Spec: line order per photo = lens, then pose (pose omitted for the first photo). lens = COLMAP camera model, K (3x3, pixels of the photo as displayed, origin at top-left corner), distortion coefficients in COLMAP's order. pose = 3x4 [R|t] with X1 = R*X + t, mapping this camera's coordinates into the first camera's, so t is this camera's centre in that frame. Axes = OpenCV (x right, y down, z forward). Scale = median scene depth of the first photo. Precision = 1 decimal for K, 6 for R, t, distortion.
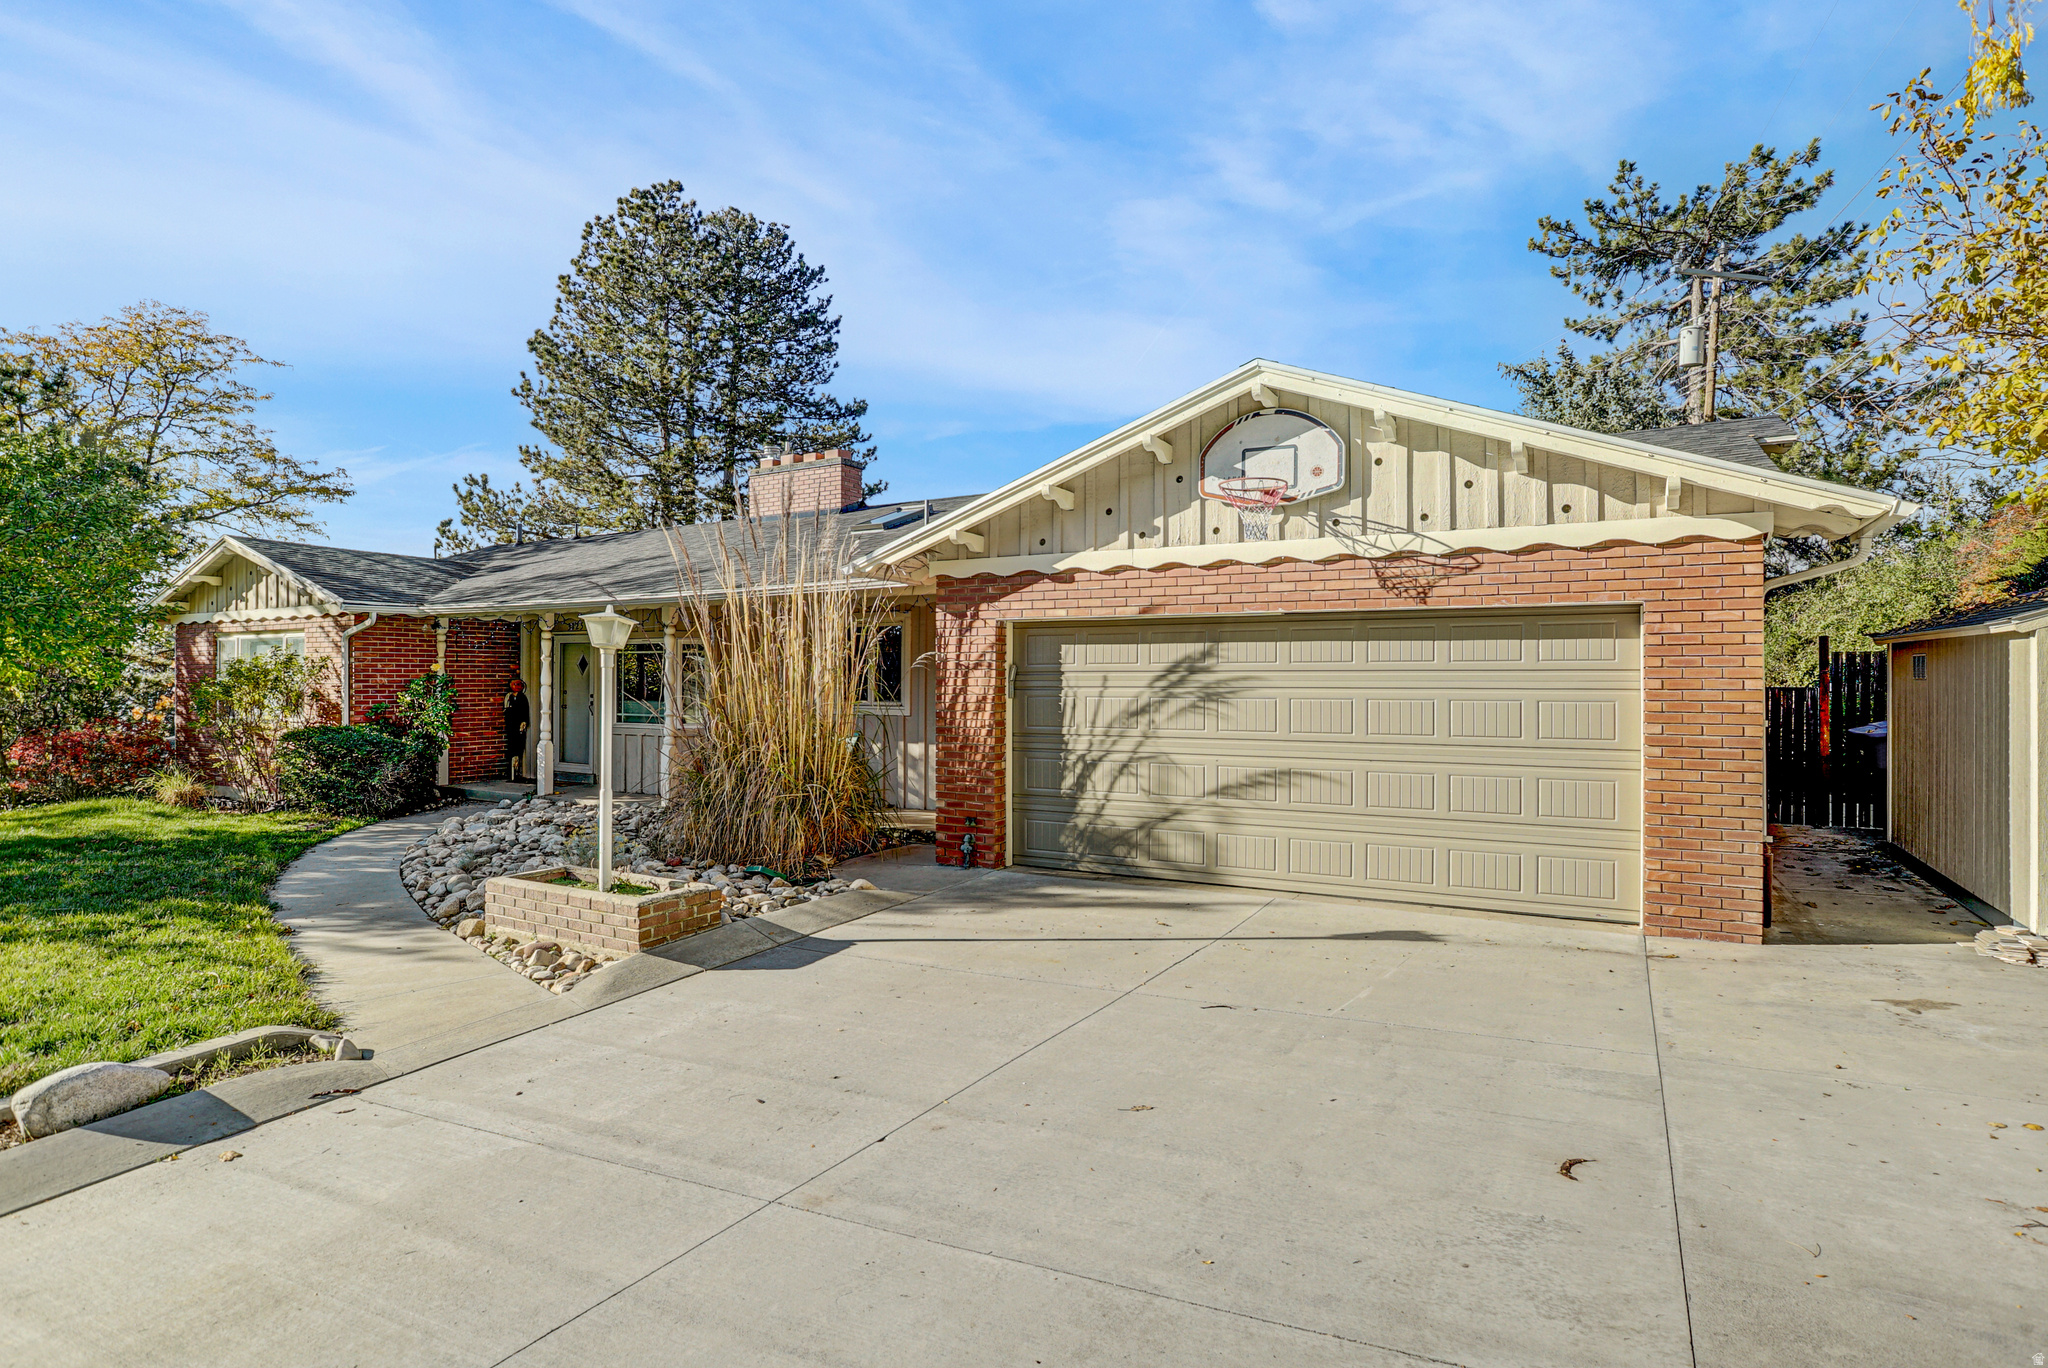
lens RADIAL K [[1073.9, 0, 1018.4], [0, 1073.9, 678.6], [0, 0, 1]] dist [-0.002569, -0.000335]
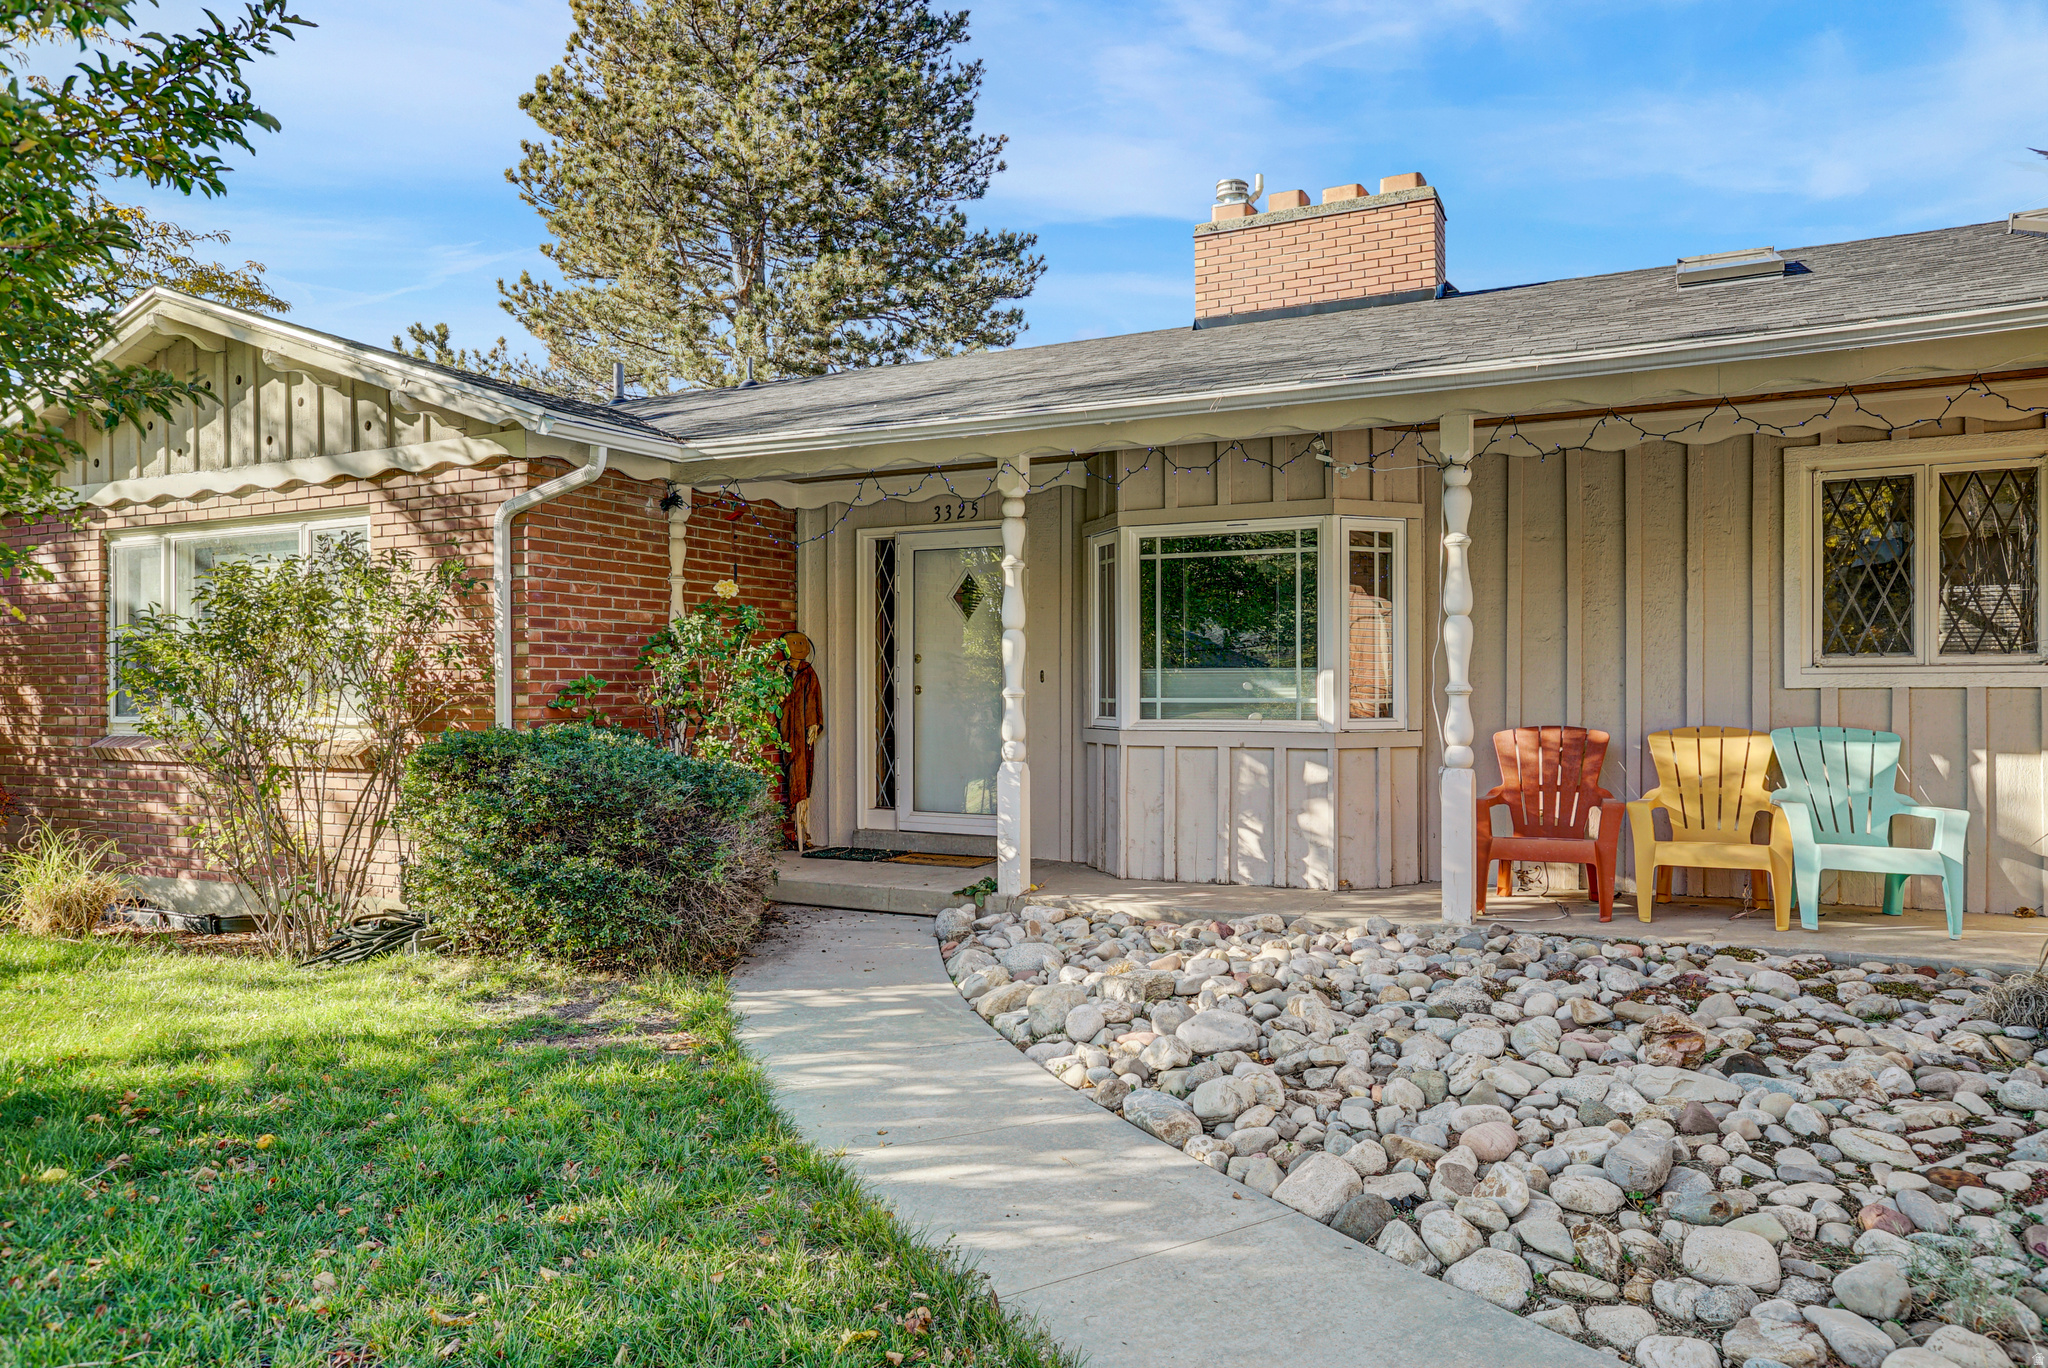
lens RADIAL K [[1338.4, 0, 1027.3], [0, 1338.4, 688.9], [0, 0, 1]] dist [0.006746, 0.002619]
pose [[0.997502, -0.007080, 0.070287, -0.436998], [0.006948, 0.999974, 0.002121, 0.026490], [-0.070300, -0.001627, 0.997525, 0.446867]]
